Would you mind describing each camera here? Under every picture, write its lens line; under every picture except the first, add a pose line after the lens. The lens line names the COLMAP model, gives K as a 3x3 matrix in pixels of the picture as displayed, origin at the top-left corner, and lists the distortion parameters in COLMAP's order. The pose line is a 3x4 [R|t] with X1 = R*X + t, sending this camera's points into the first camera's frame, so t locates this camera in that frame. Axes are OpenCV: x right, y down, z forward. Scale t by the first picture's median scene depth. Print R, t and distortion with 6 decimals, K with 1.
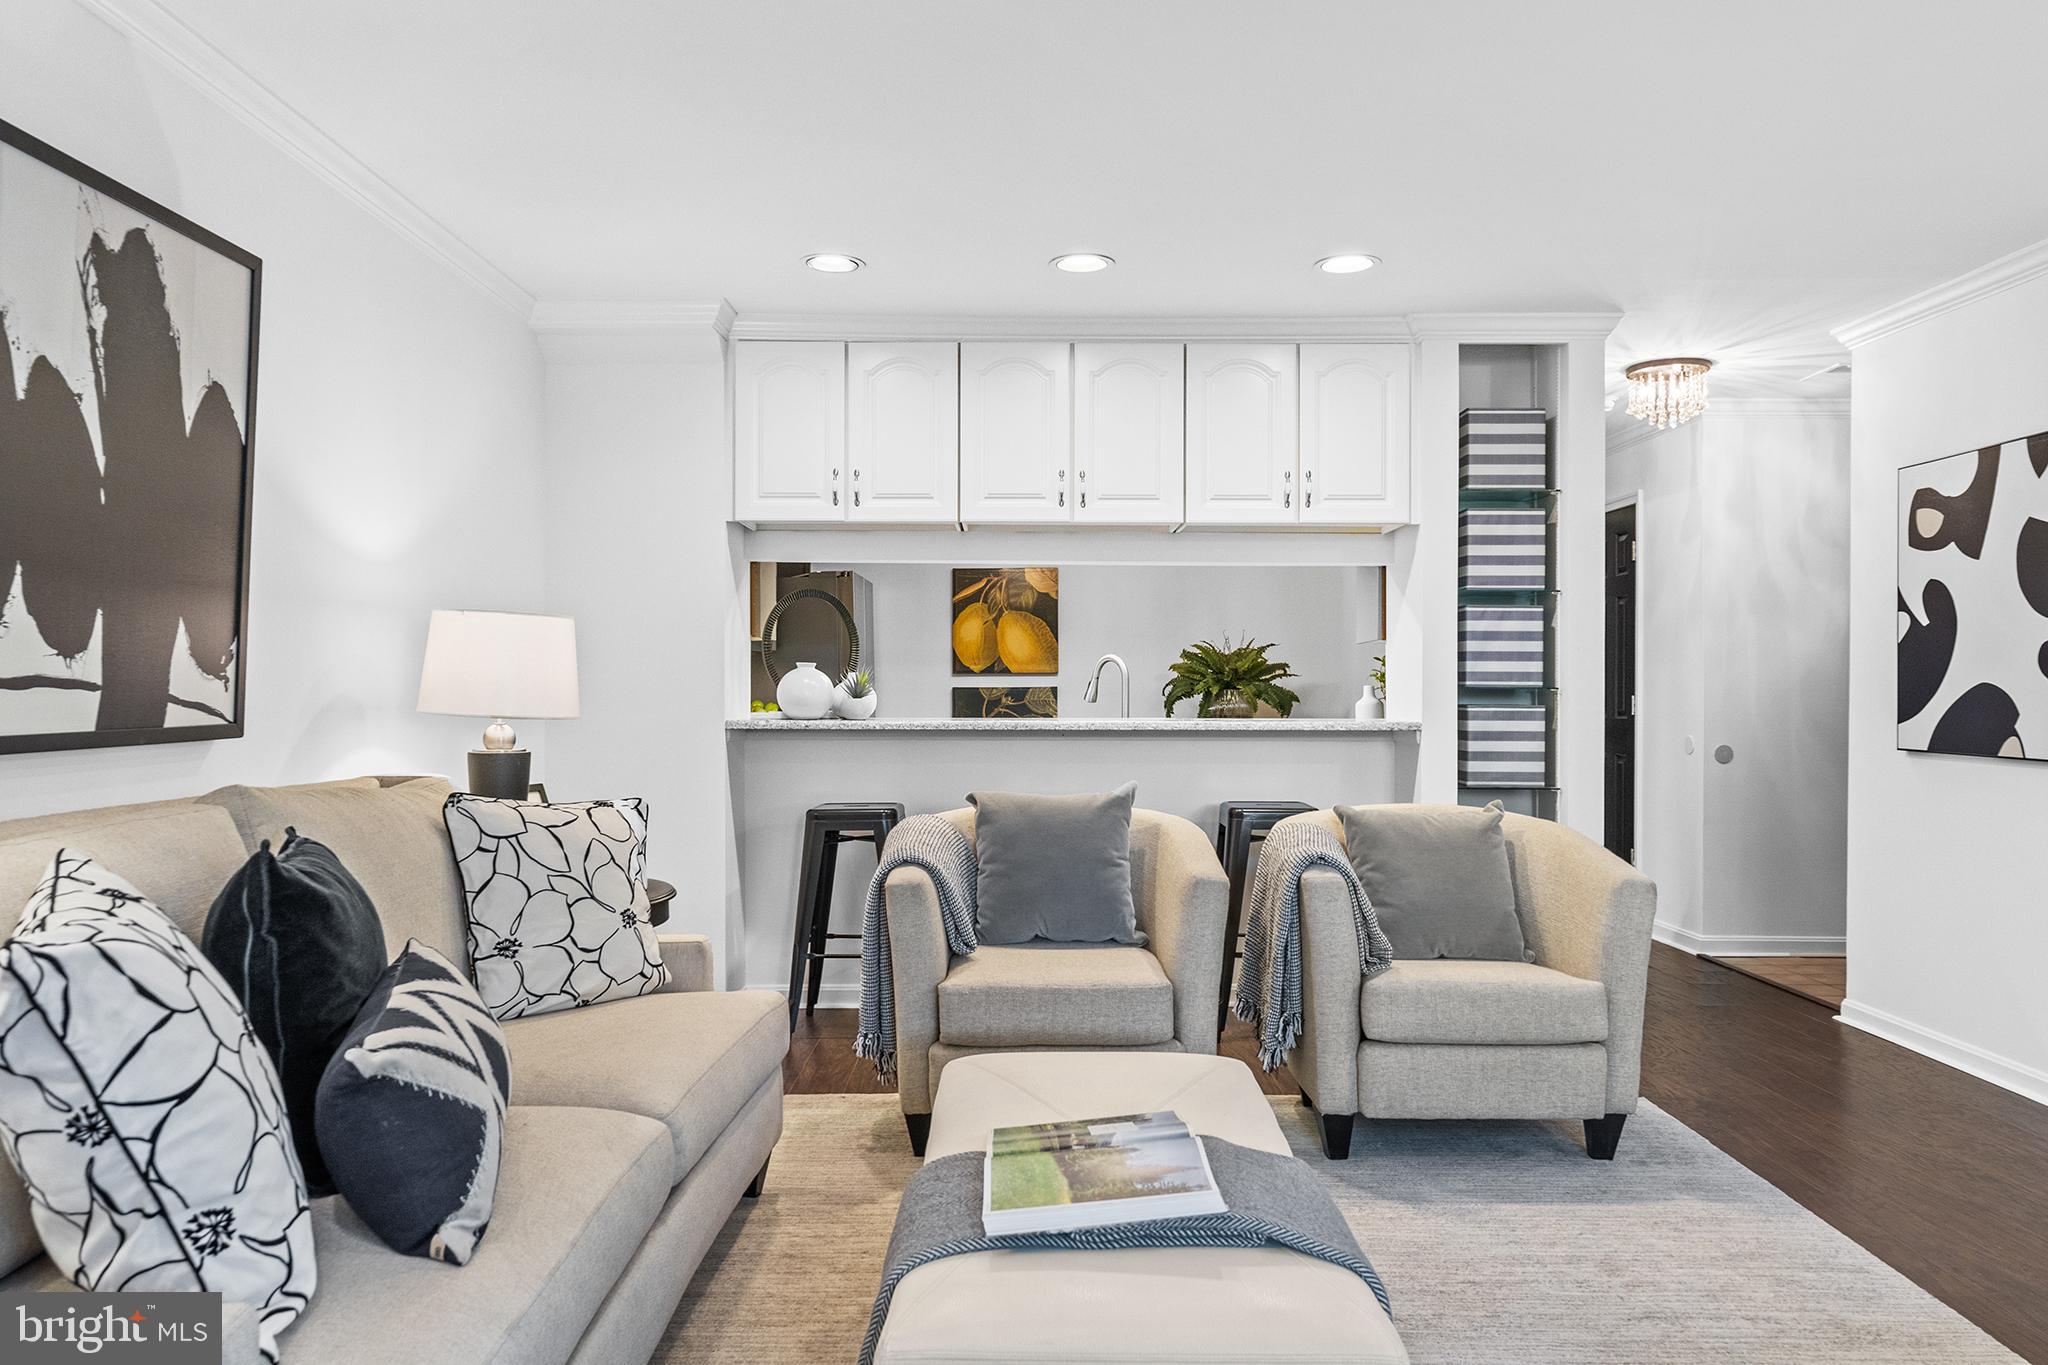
lens RADIAL K [[1391.8, 0, 1009.1], [0, 1391.8, 696.7], [0, 0, 1]] dist [-0.012355, 0.011382]
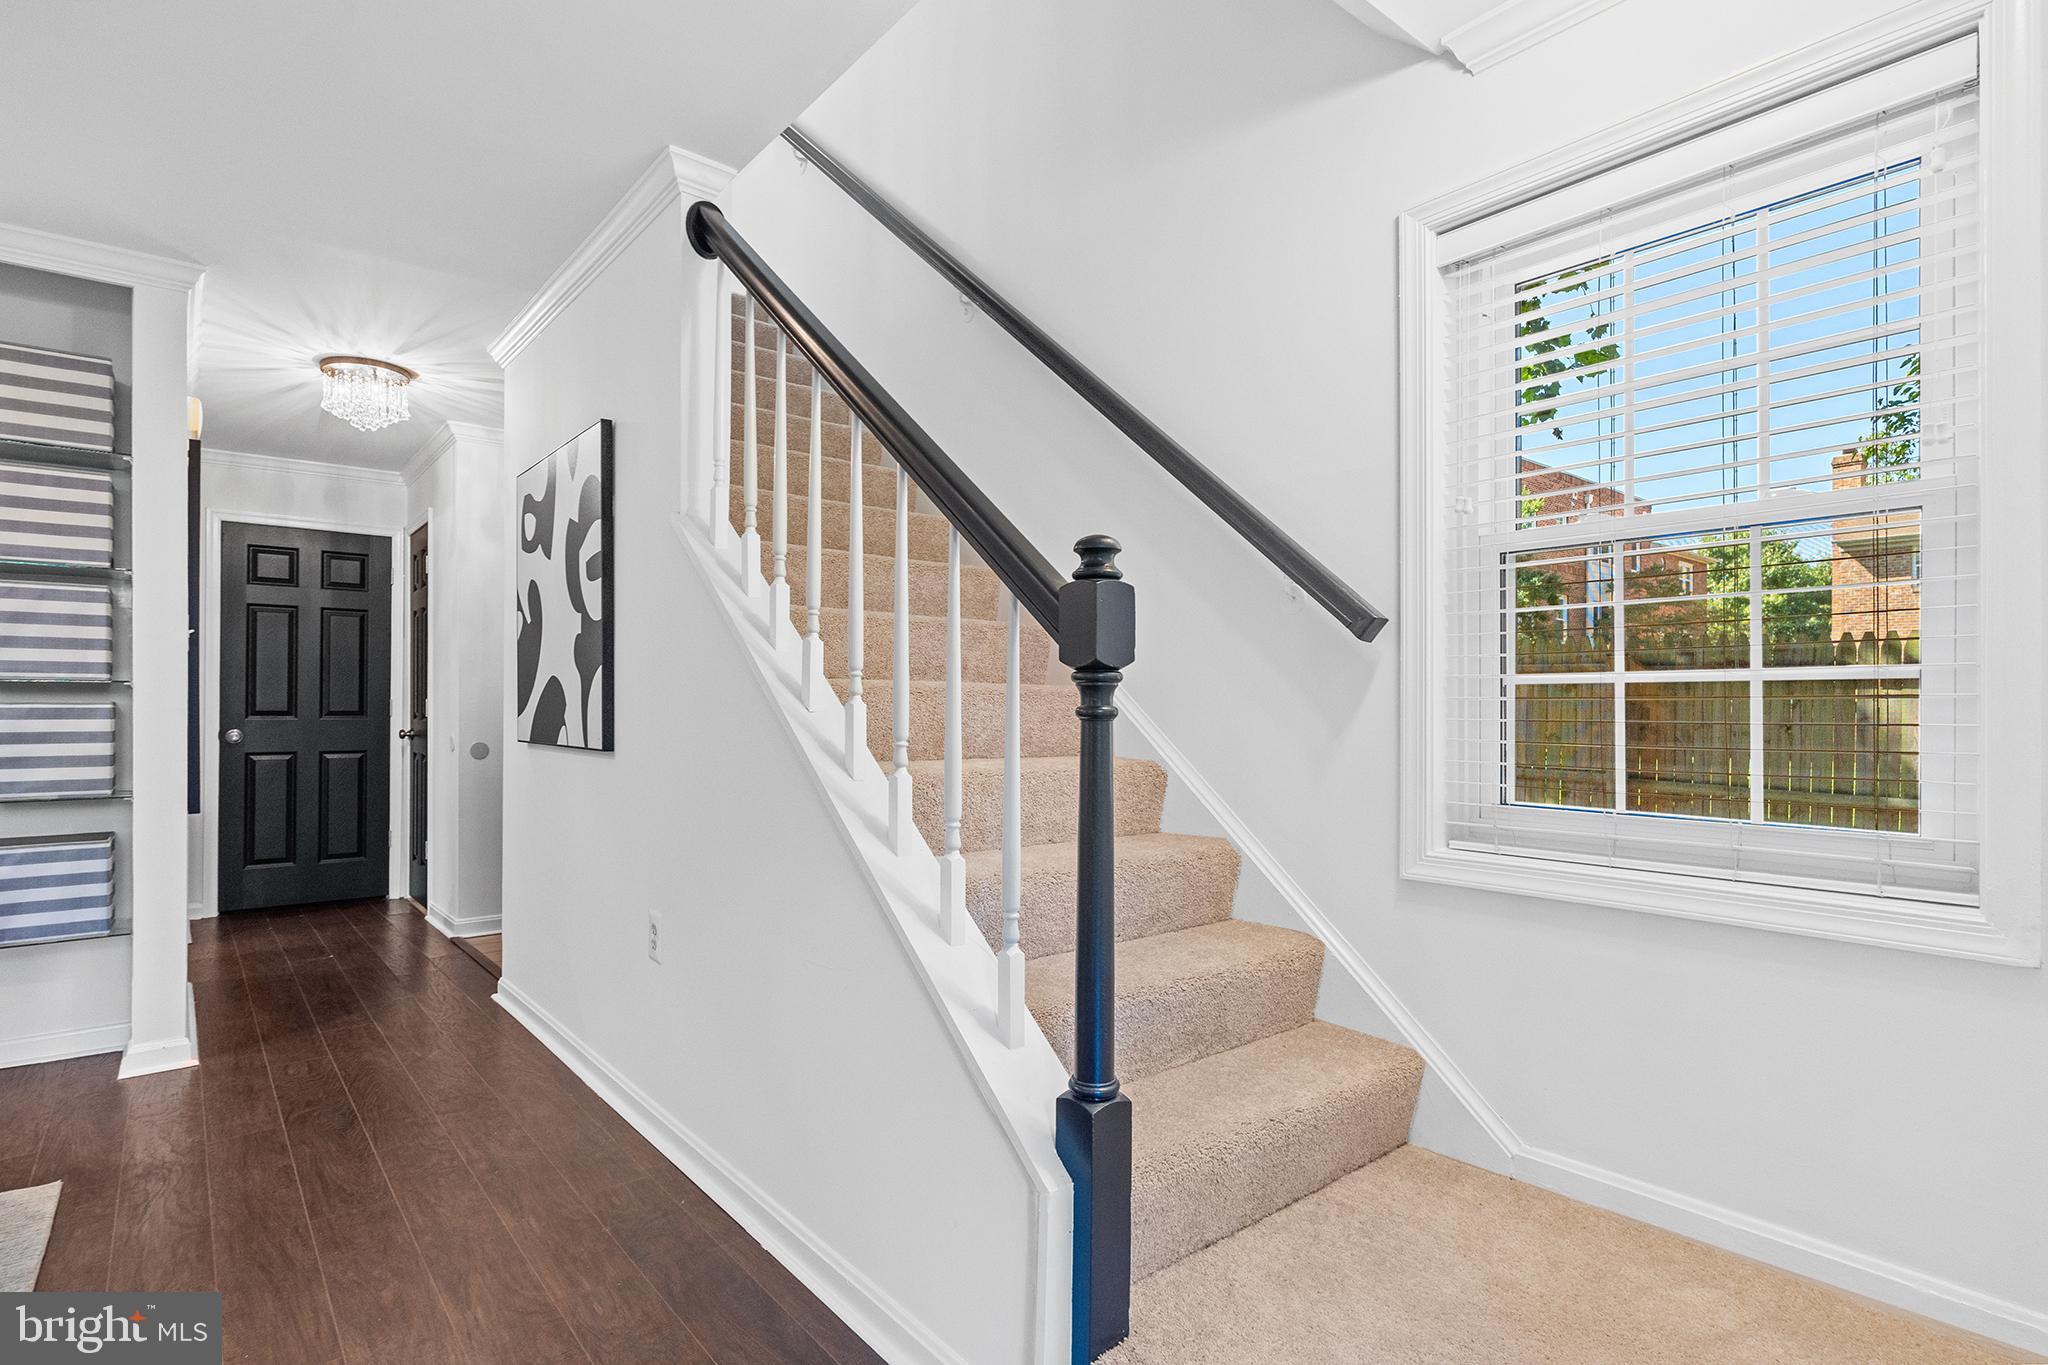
lens RADIAL K [[1015.6, 0, 1004.0], [0, 1015.6, 701.1], [0, 0, 1]] dist [0.001743, 0.000842]
pose [[0.764269, -0.001870, 0.644895, 0.510697], [0.008586, 0.999937, -0.007277, 0.019826], [-0.644841, 0.011099, 0.764236, 0.199090]]
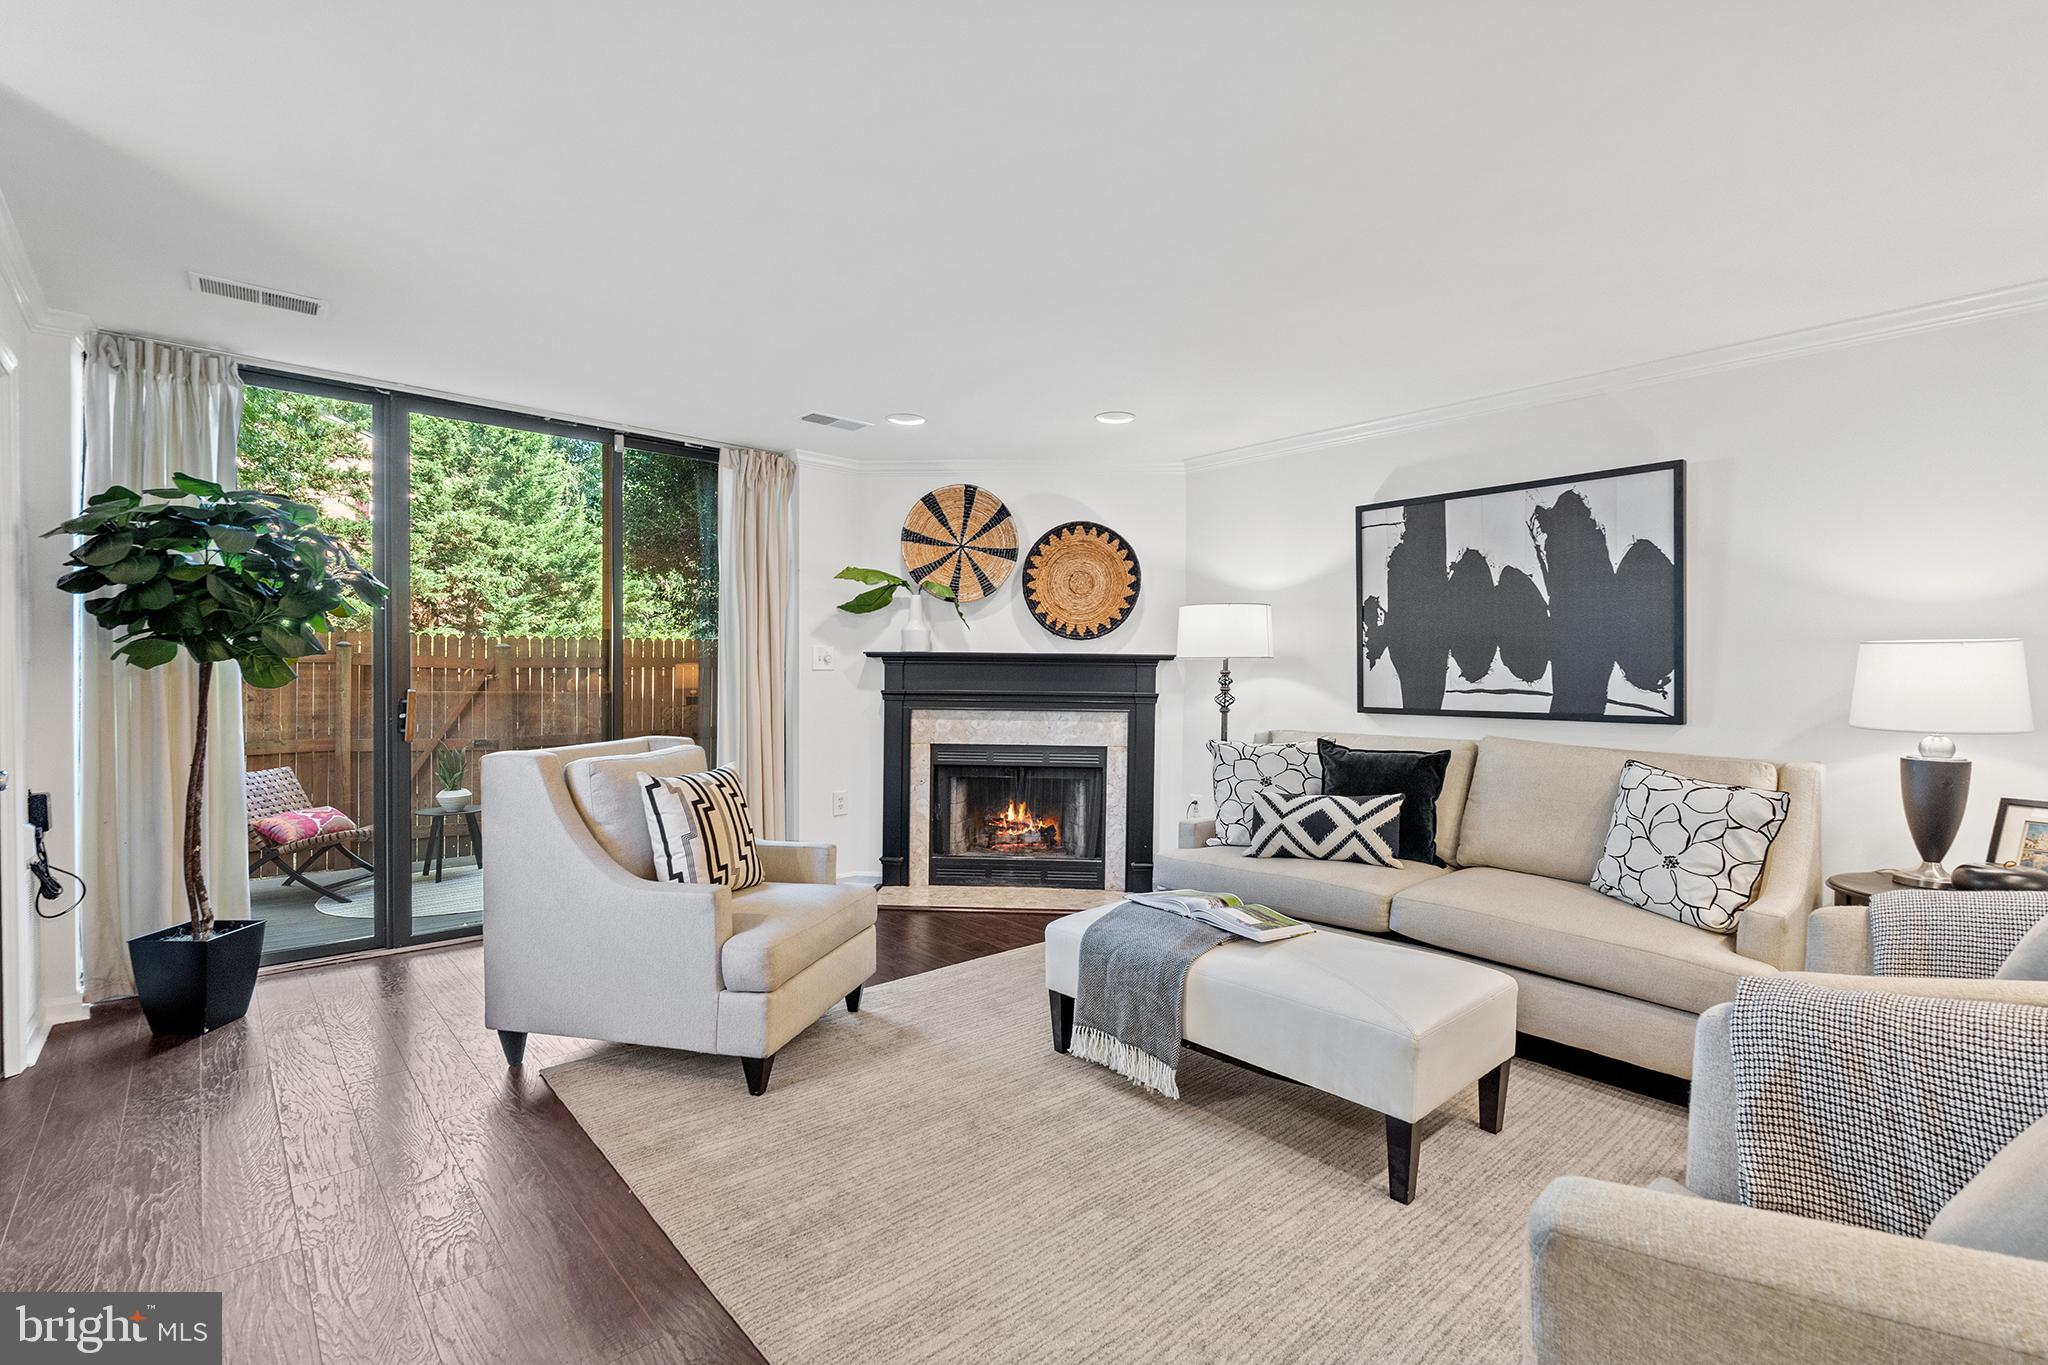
lens RADIAL K [[917.7, 0, 1021.3], [0, 917.7, 684.3], [0, 0, 1]] dist [-0.004009, -0.000299]
pose [[-0.726871, -0.003501, -0.686765, 0.667818], [-0.019426, 0.999692, 0.015464, -0.019241], [0.686500, 0.024582, -0.726715, 0.952859]]
